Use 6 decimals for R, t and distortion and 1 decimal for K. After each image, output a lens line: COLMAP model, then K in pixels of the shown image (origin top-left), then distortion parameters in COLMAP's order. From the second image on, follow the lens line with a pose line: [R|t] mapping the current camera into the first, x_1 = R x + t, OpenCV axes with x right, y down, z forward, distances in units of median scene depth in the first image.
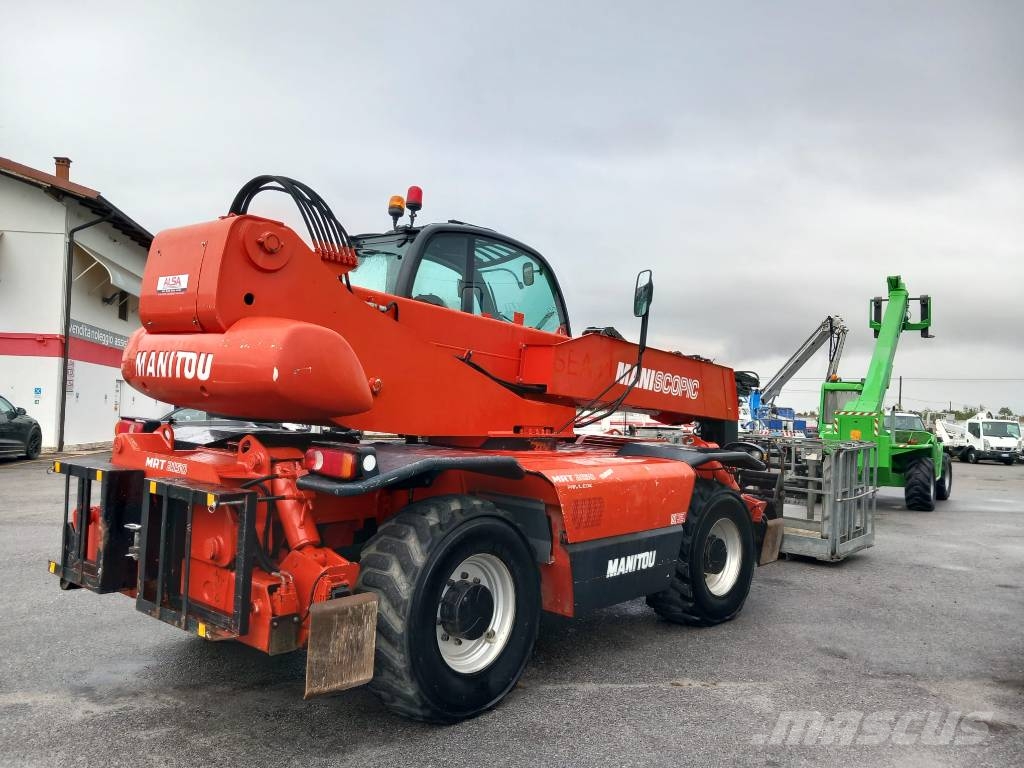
lens RADIAL K [[802.0, 0, 512.0], [0, 802.0, 384.0], [0, 0, 1]] dist [0.036791, -0.040883]
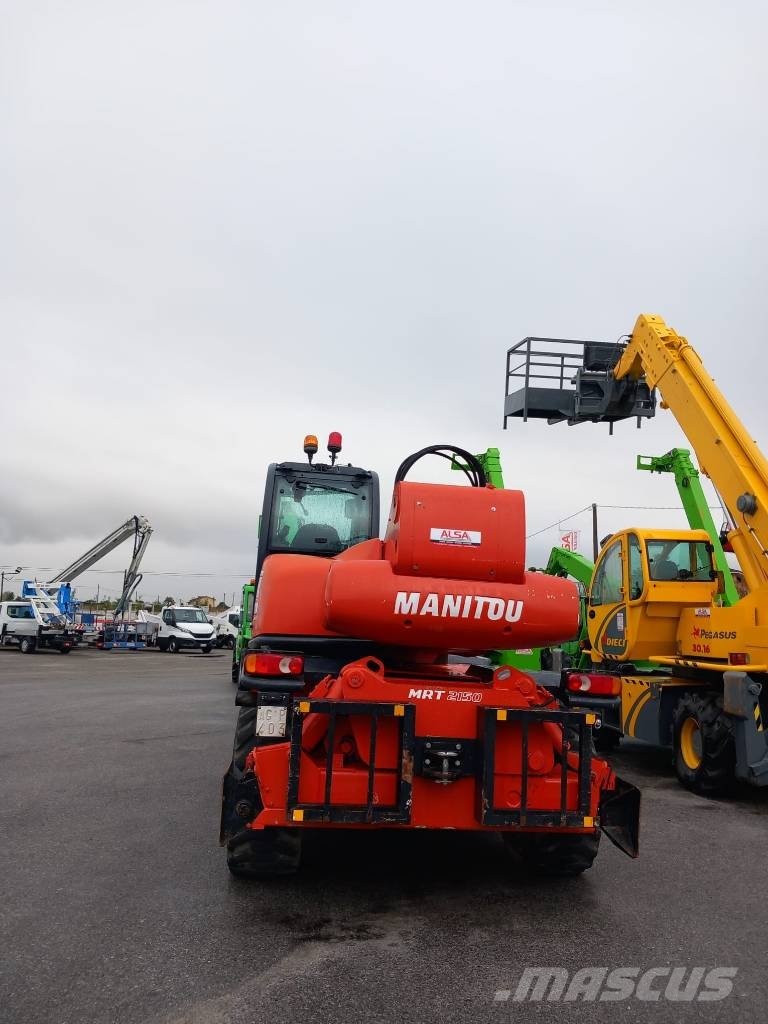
lens RADIAL K [[802.0, 0, 381.0], [0, 802.0, 487.0], [0, 0, 1]] dist [0.036791, -0.040883]
pose [[0.696344, 0.110539, 0.709145, -1.113348], [-0.030833, 0.991763, -0.124317, -0.039521], [-0.717046, 0.064702, 0.694016, 0.217472]]
